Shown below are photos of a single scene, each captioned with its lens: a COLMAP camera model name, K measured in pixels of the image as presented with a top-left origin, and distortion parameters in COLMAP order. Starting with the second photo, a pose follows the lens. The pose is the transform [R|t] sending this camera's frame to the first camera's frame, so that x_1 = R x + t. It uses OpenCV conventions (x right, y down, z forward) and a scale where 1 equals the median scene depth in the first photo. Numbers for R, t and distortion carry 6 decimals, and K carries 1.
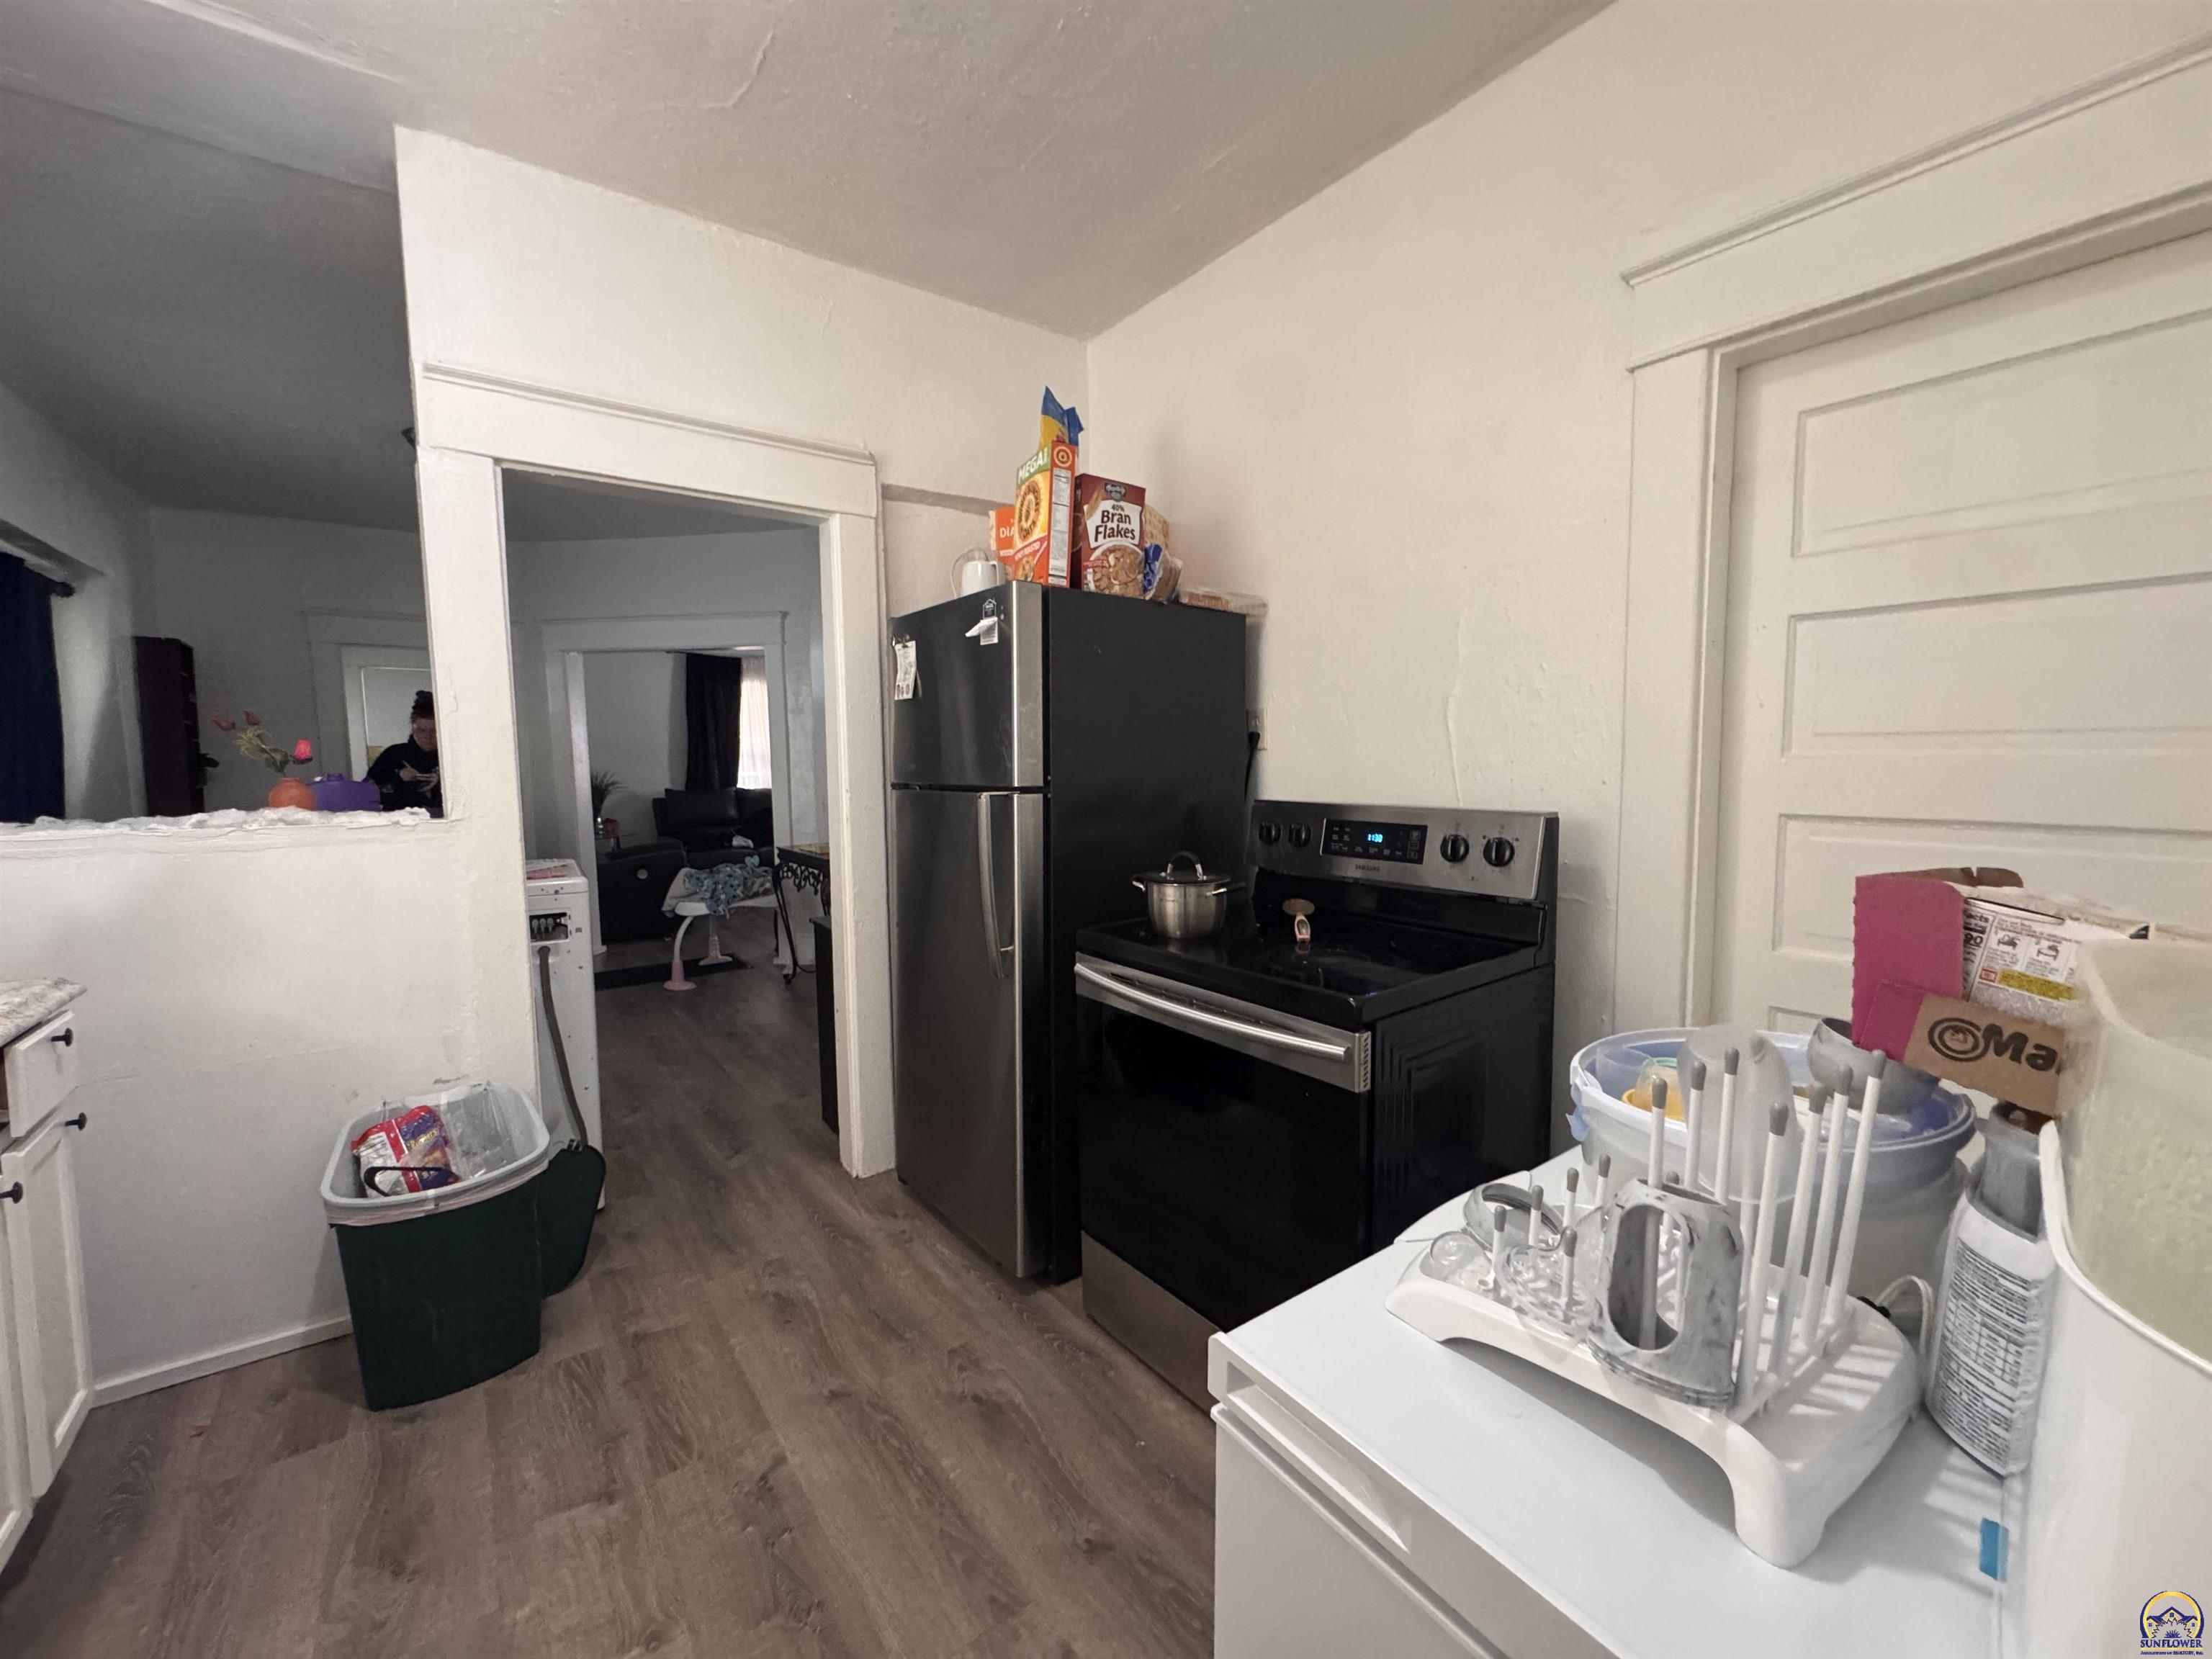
lens RADIAL K [[879.3, 0, 1109.1], [0, 879.3, 826.3], [0, 0, 1]] dist [-0.003473, 0.001007]
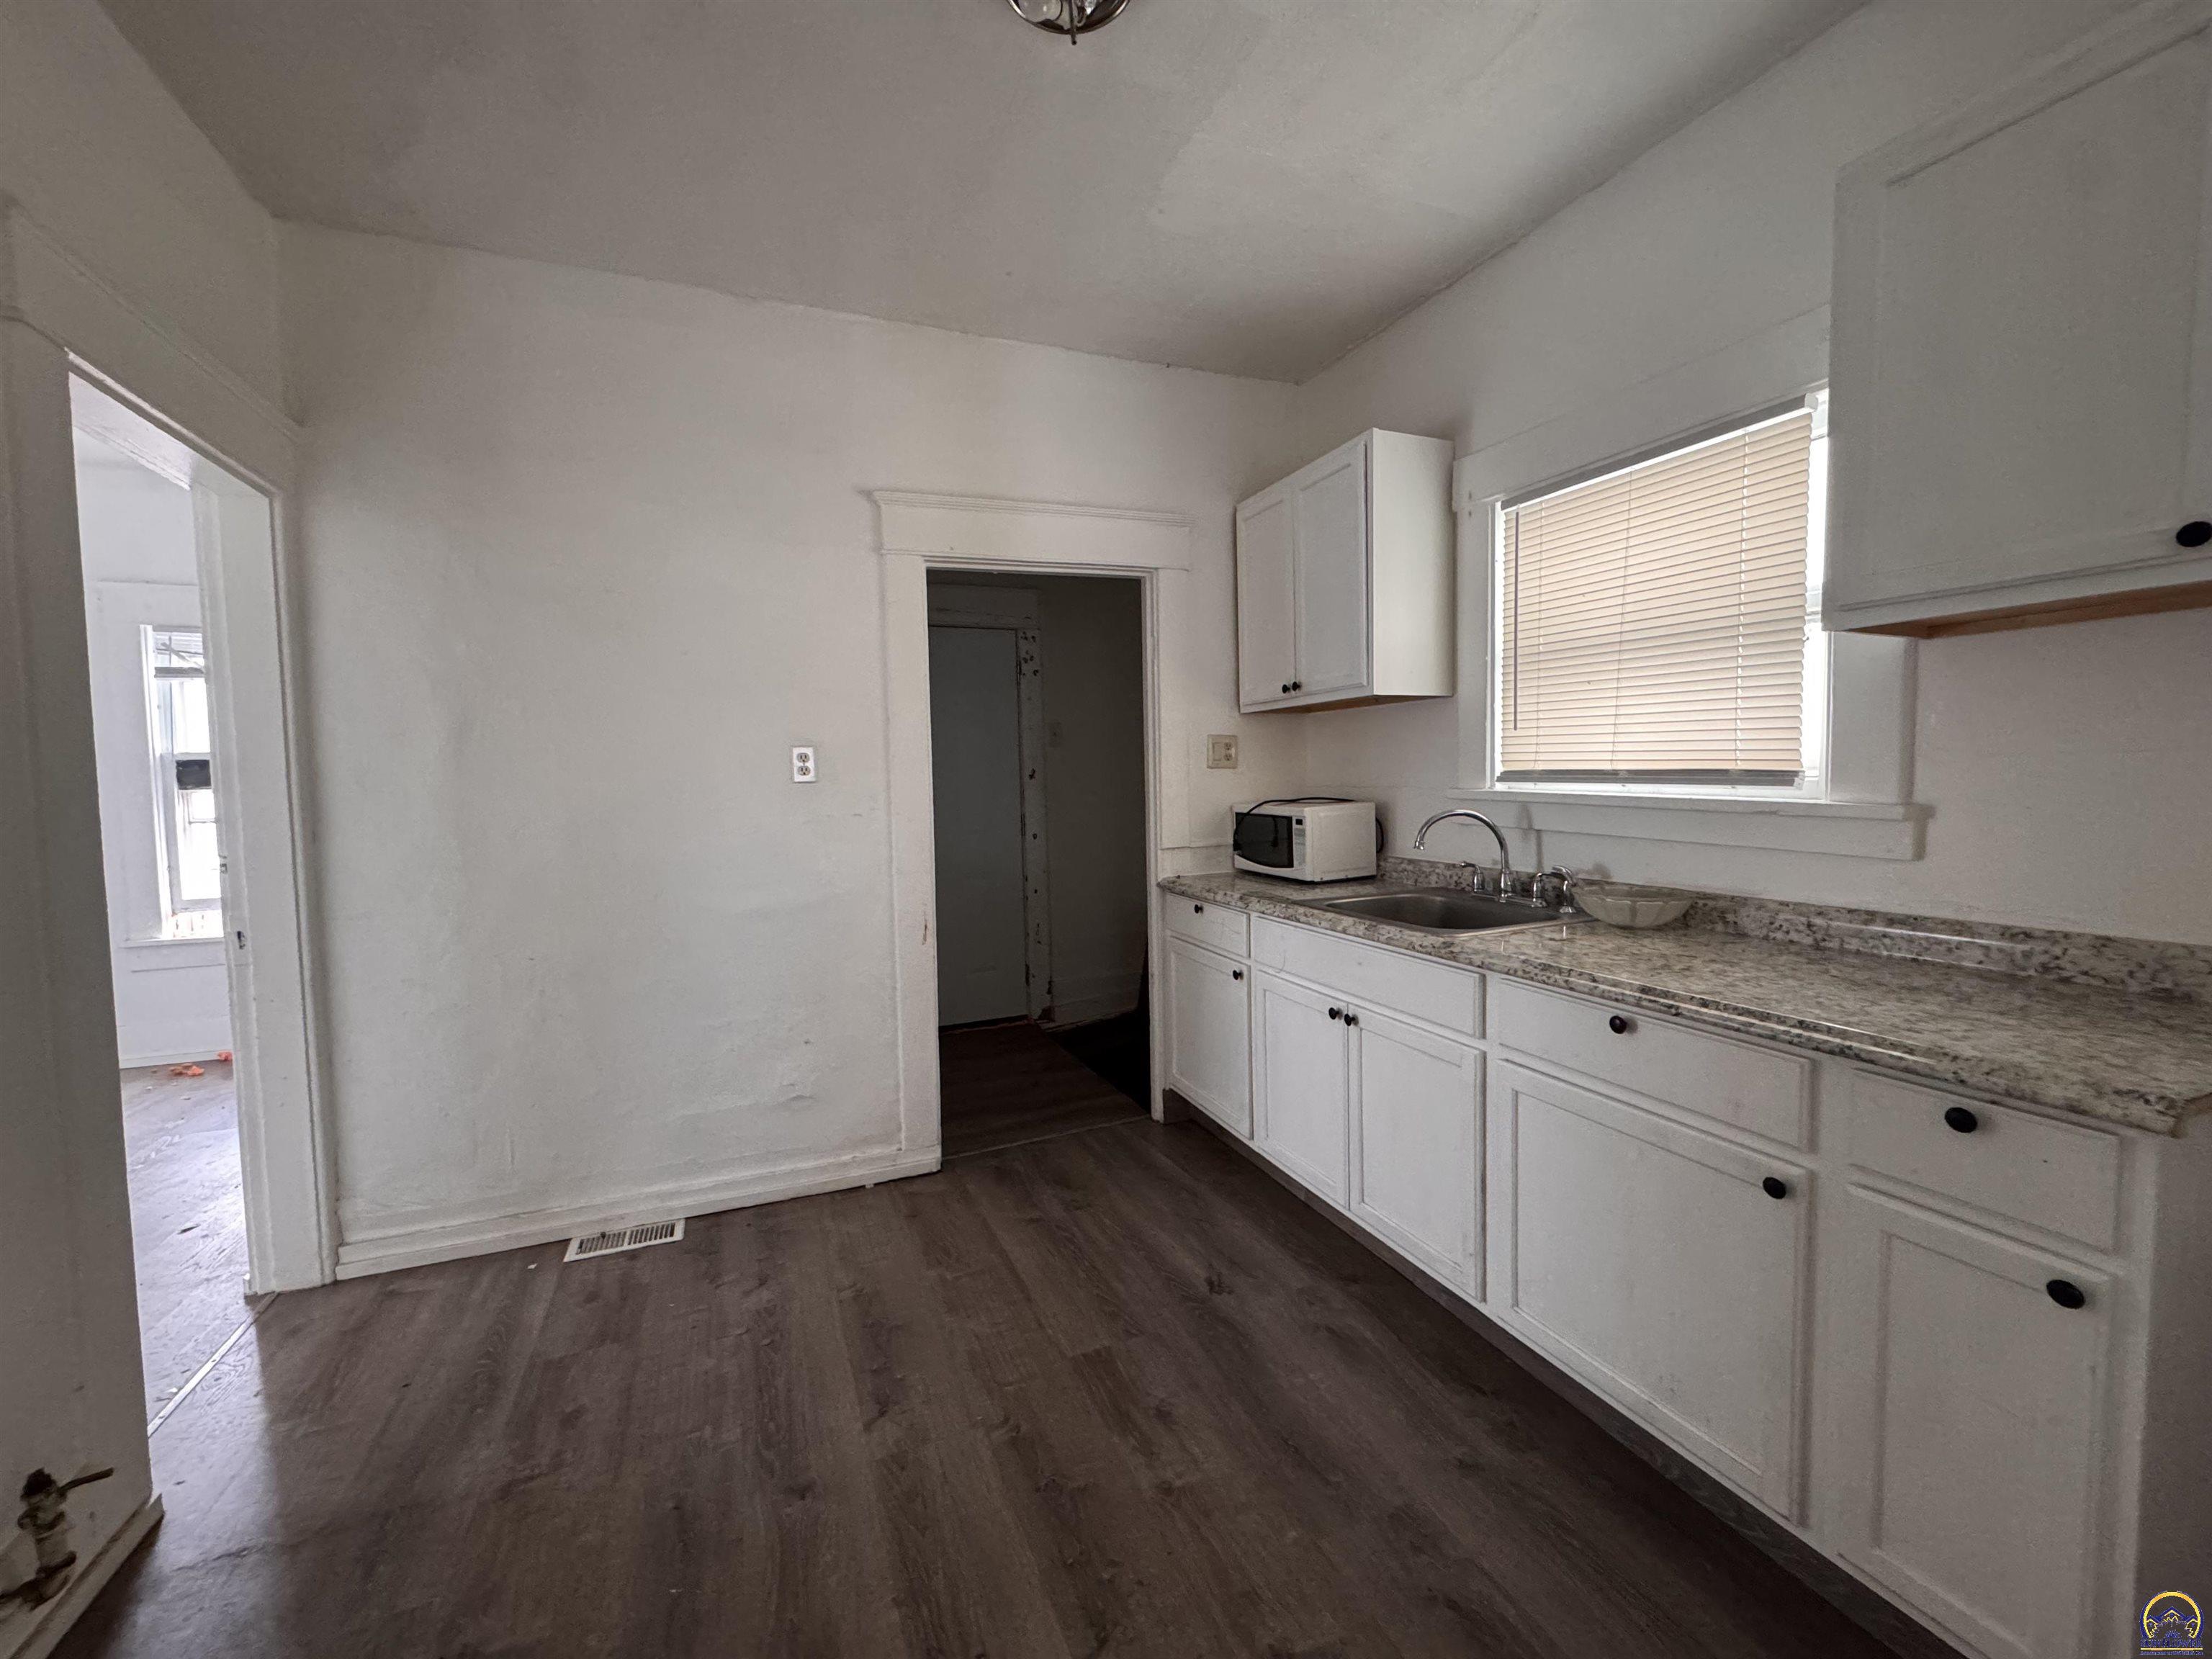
lens RADIAL K [[879.3, 0, 1111.7], [0, 879.3, 822.8], [0, 0, 1]] dist [-0.003473, 0.001007]
pose [[-0.971676, 0.009861, 0.236111, -0.673537], [0.041314, 0.990831, 0.128638, -0.143223], [-0.232678, 0.134749, -0.963174, 1.881923]]
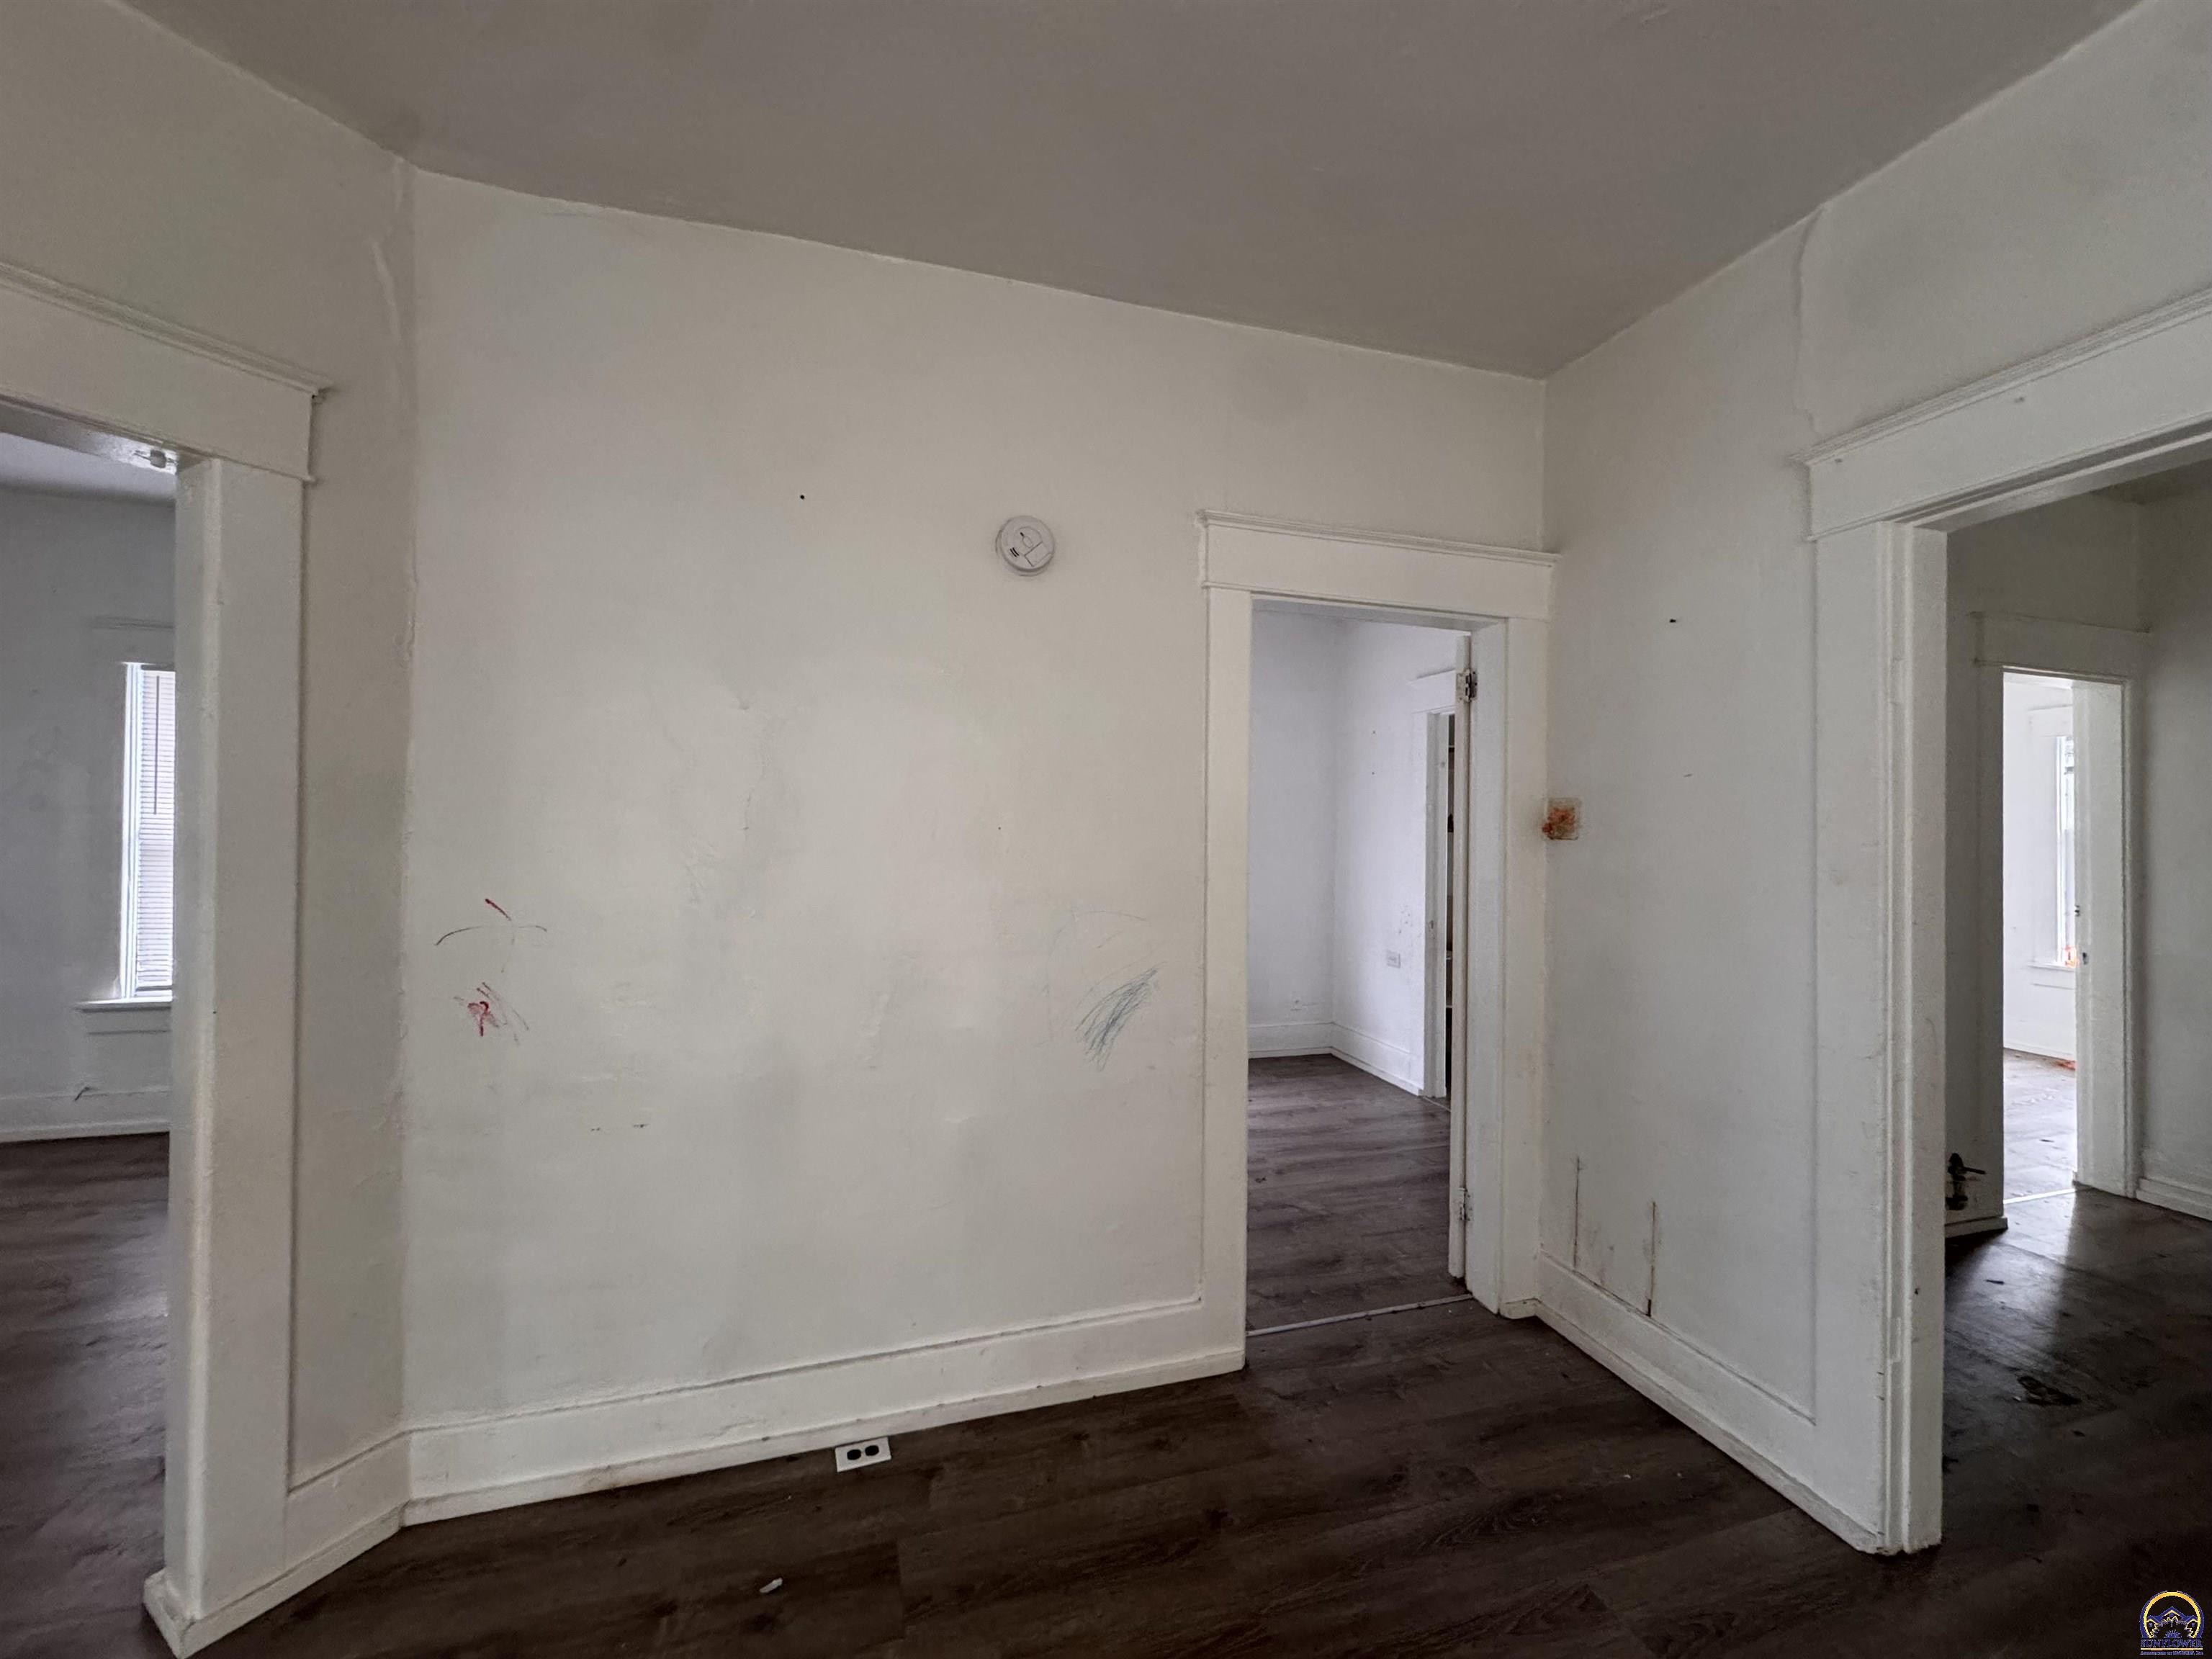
lens RADIAL K [[879.3, 0, 1114.0], [0, 879.3, 826.2], [0, 0, 1]] dist [-0.003473, 0.001007]
pose [[0.335532, 0.020673, 0.941802, -2.108127], [0.064818, 0.996883, -0.044974, -0.247918], [-0.939796, 0.076136, 0.333146, 2.519903]]
